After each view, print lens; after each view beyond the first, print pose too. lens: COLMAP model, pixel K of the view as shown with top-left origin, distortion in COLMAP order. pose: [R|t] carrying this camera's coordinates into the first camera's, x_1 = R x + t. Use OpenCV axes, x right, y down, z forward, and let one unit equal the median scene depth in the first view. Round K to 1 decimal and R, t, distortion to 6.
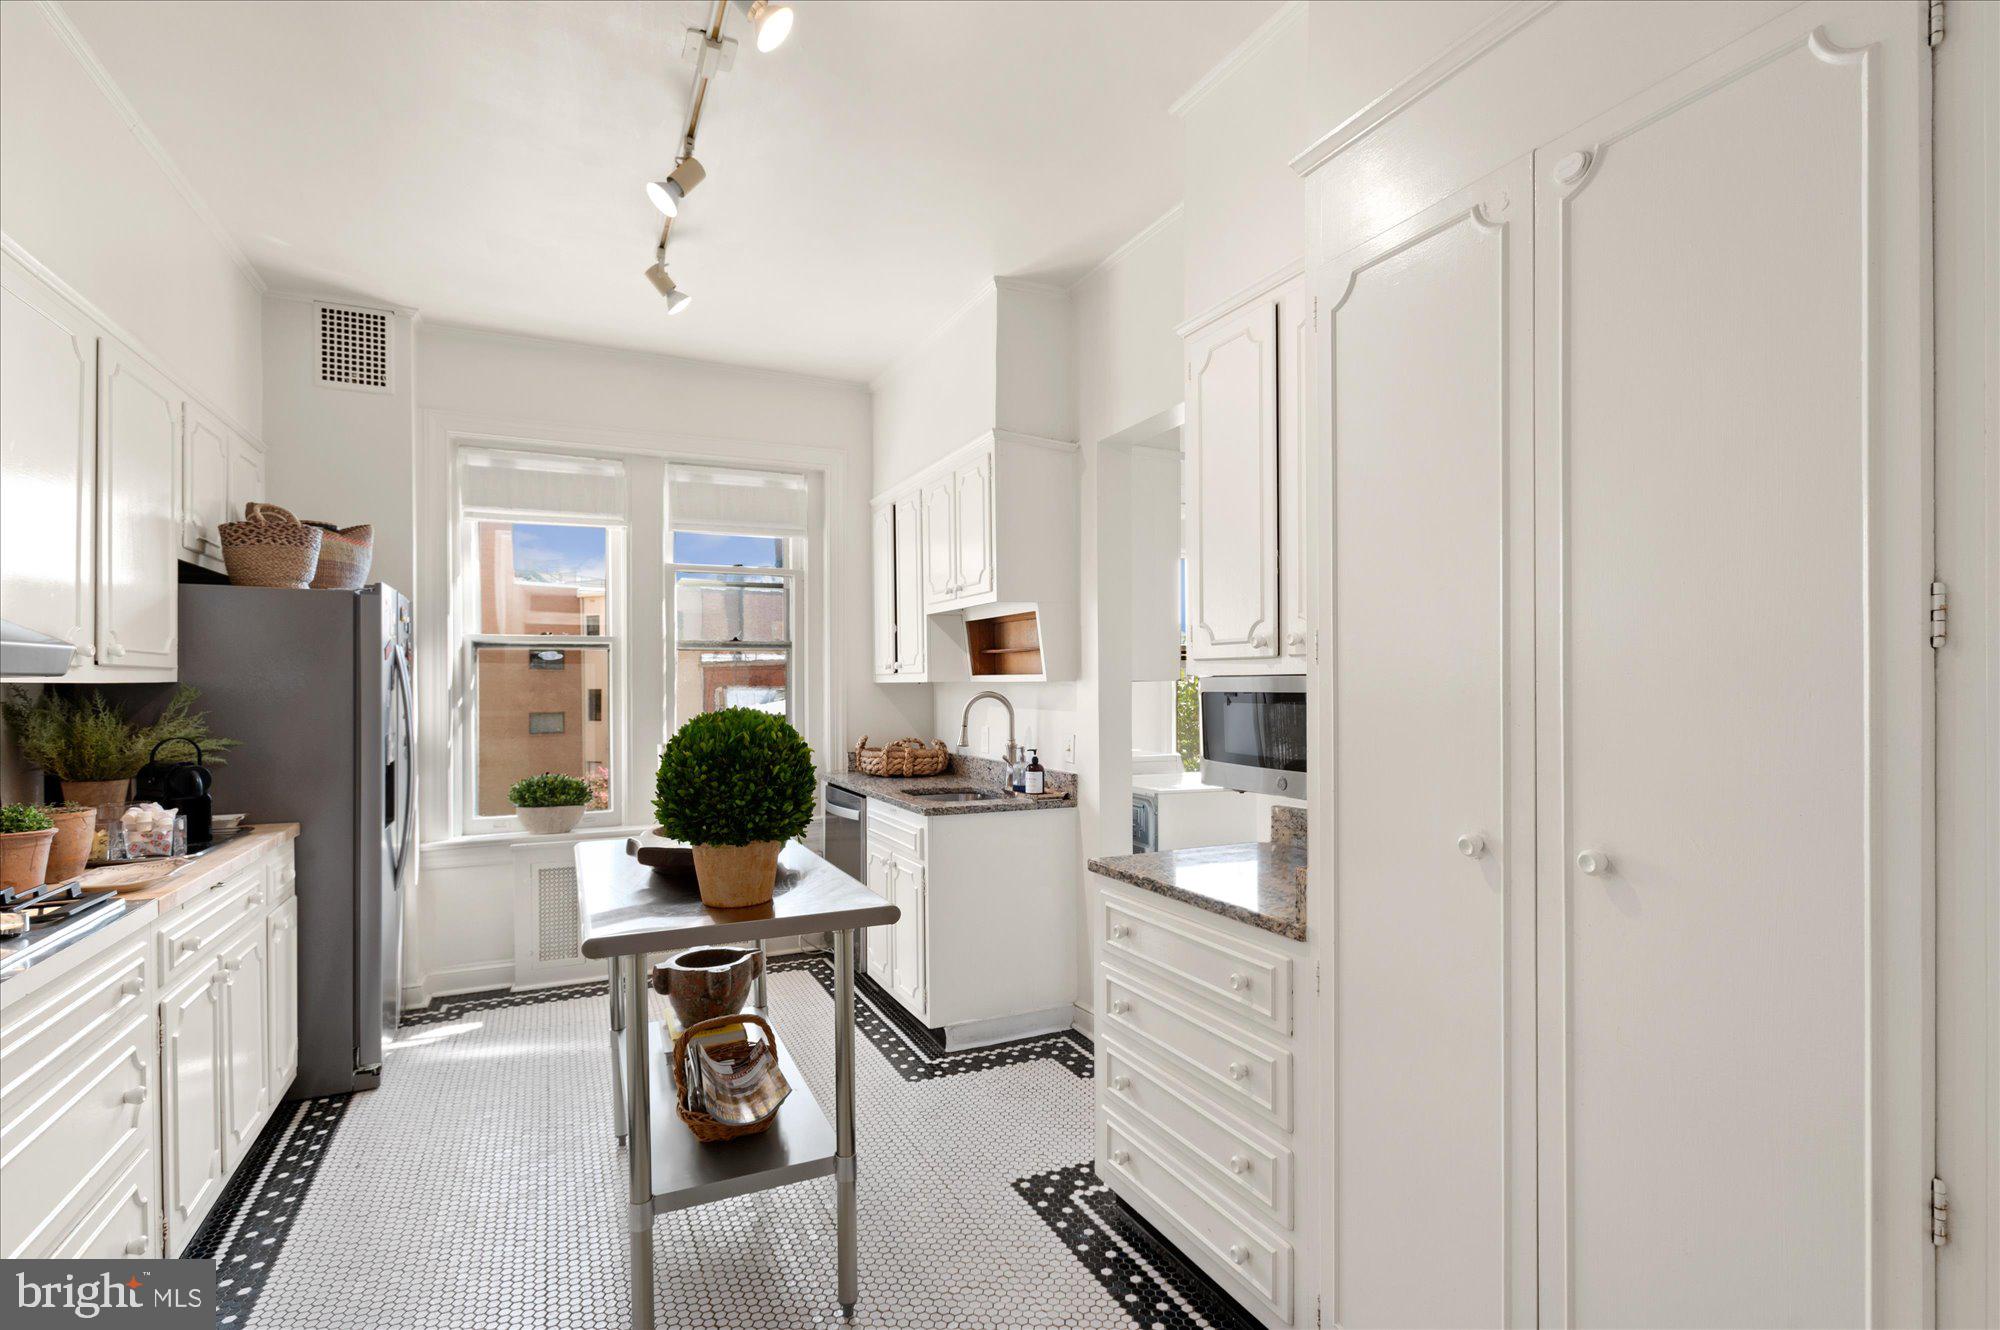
lens RADIAL K [[953.7, 0, 1000.3], [0, 953.7, 678.2], [0, 0, 1]] dist [-0.001619, 0.000031]
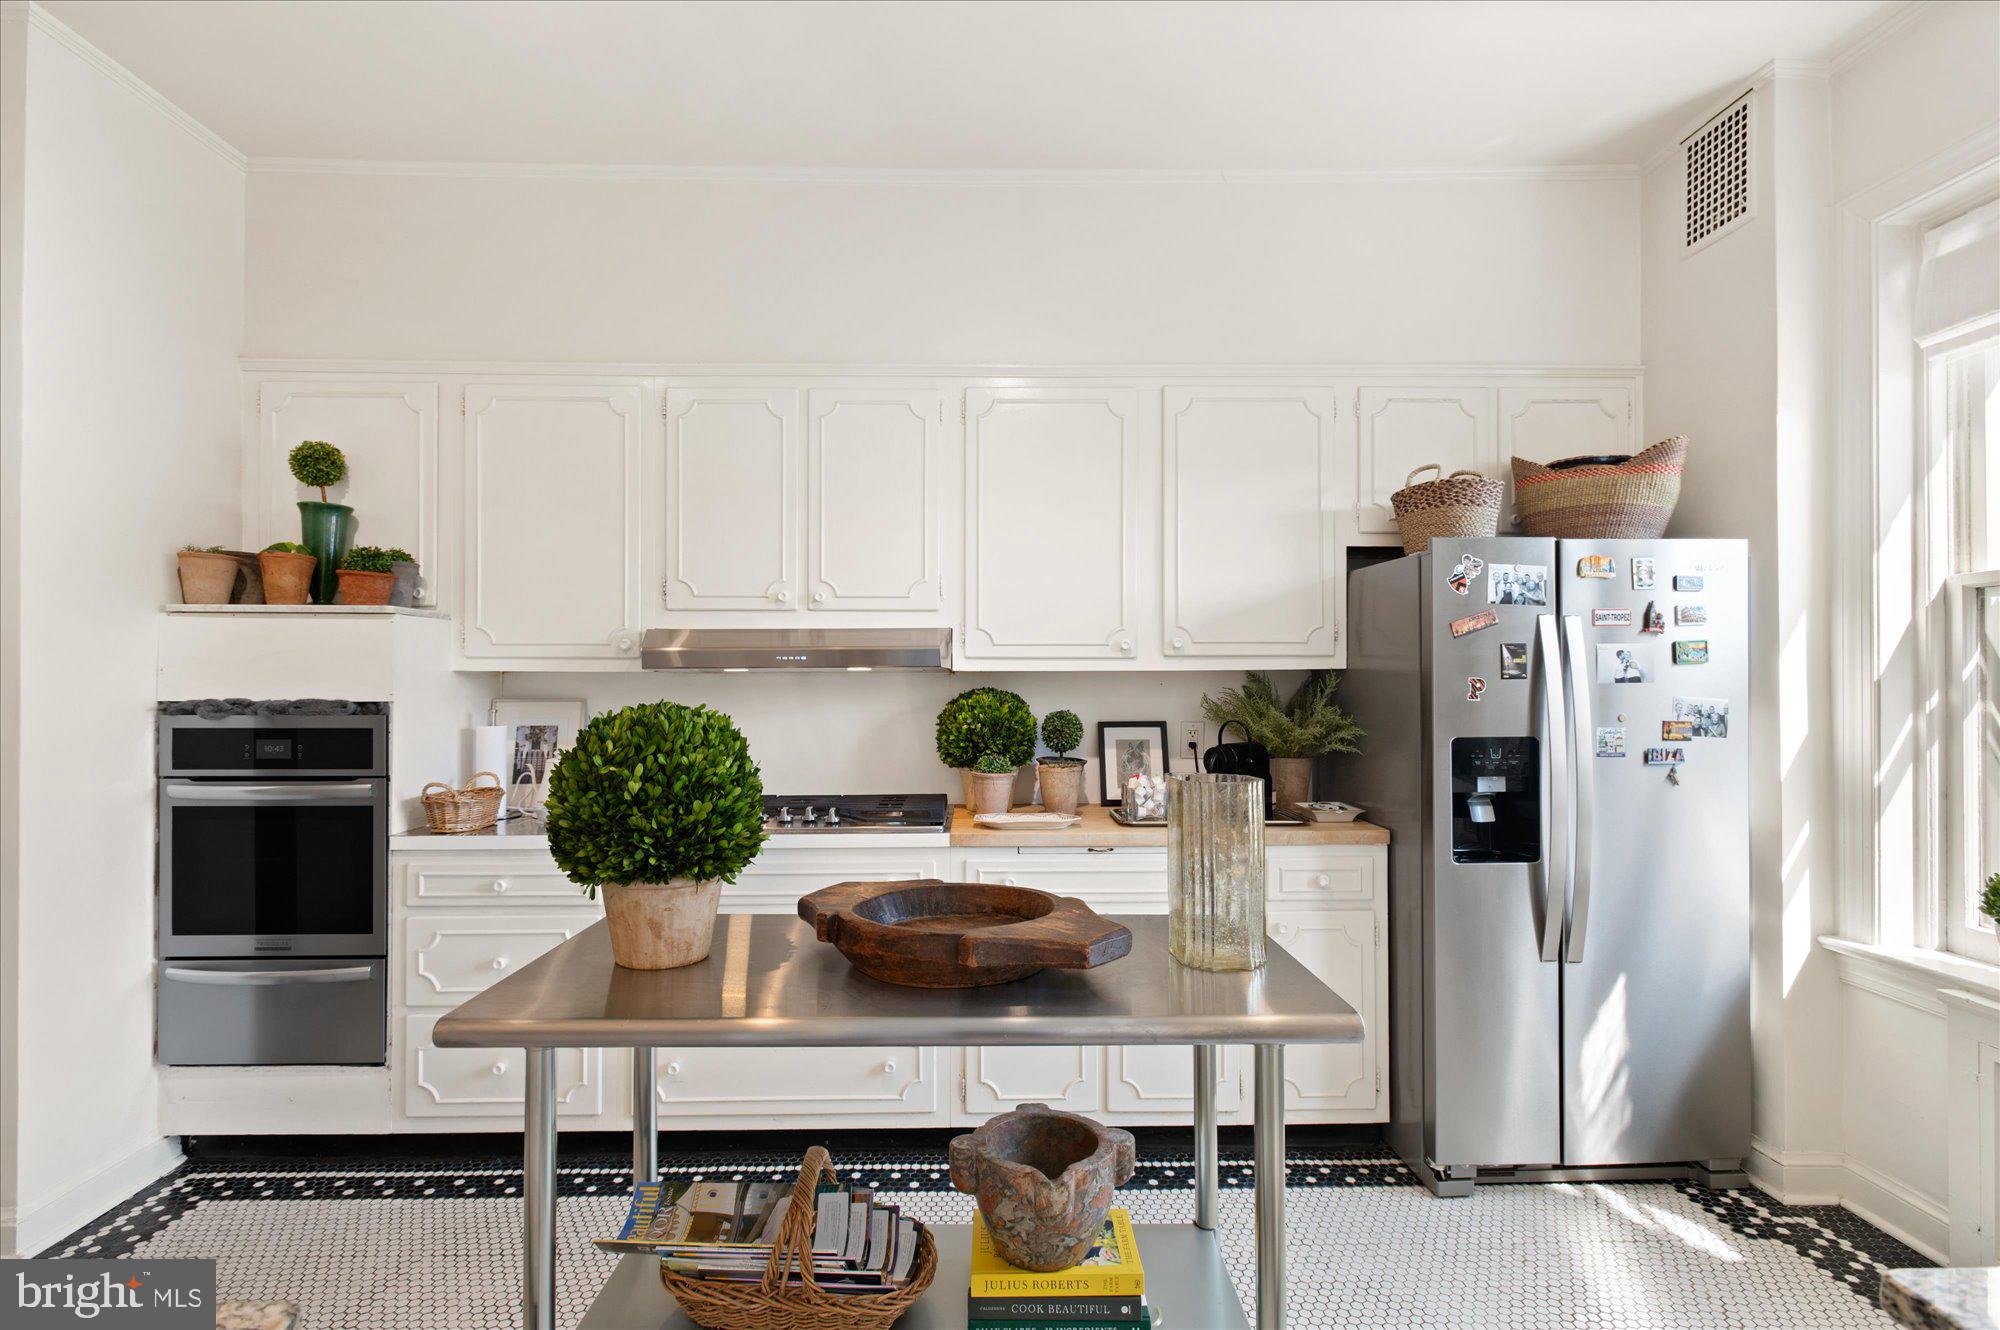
lens RADIAL K [[953.7, 0, 1000.5], [0, 953.7, 664.7], [0, 0, 1]] dist [-0.001619, 0.000031]
pose [[-0.401434, -0.005931, -0.915869, 0.157309], [0.007481, 0.999924, -0.009755, 0.006333], [0.915857, -0.010767, -0.401359, 0.816330]]
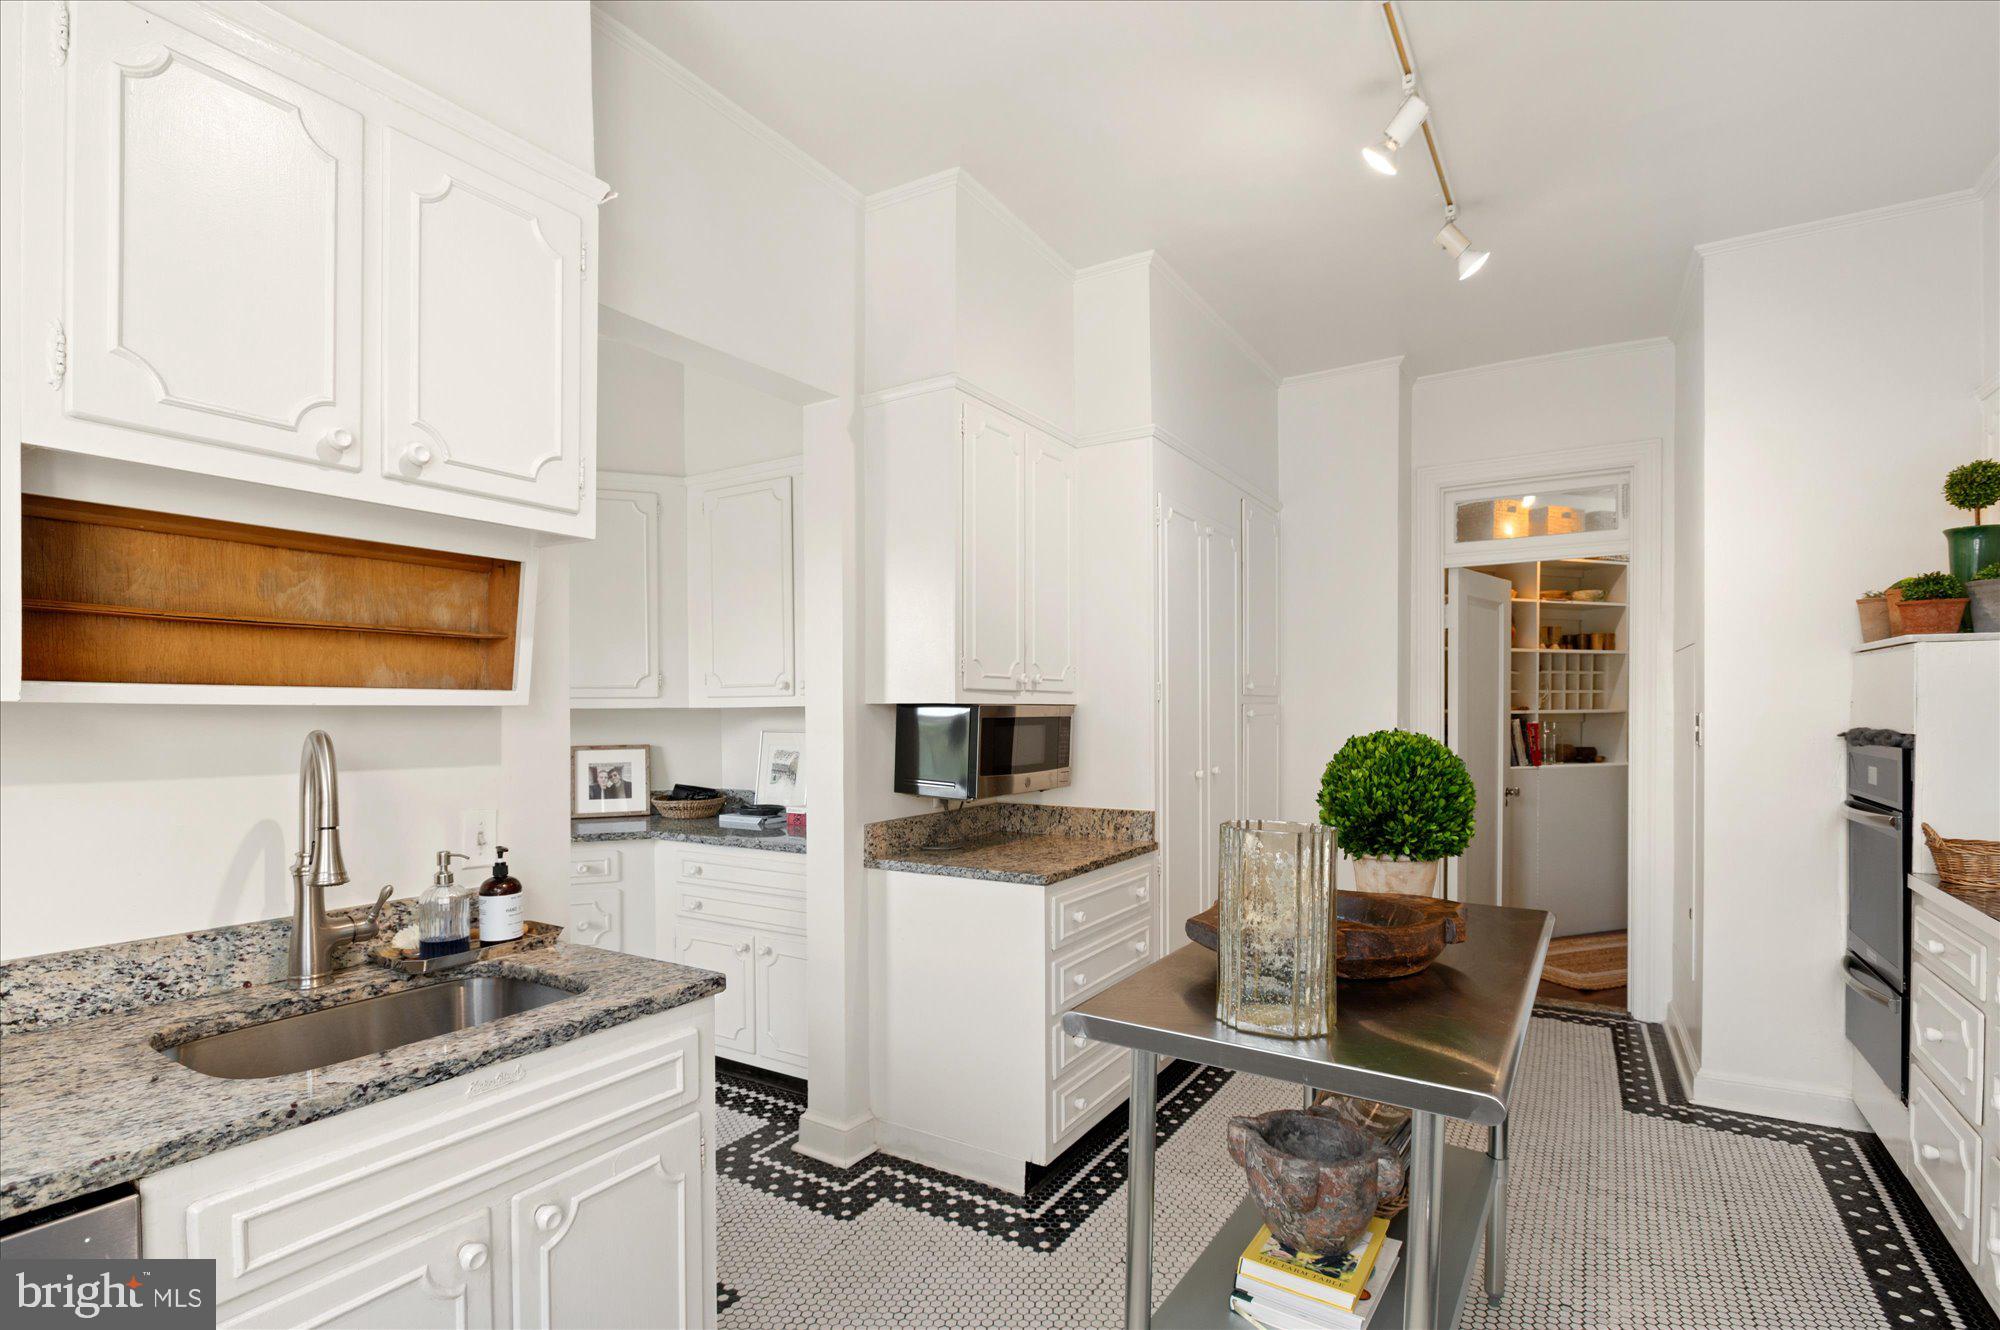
lens RADIAL K [[953.7, 0, 1006.2], [0, 953.7, 719.0], [0, 0, 1]] dist [-0.001619, 0.000031]
pose [[-0.540976, 0.001470, 0.841037, -0.489964], [0.002710, 0.999996, -0.000004, 0.010236], [-0.841034, 0.002277, -0.540978, 1.015238]]
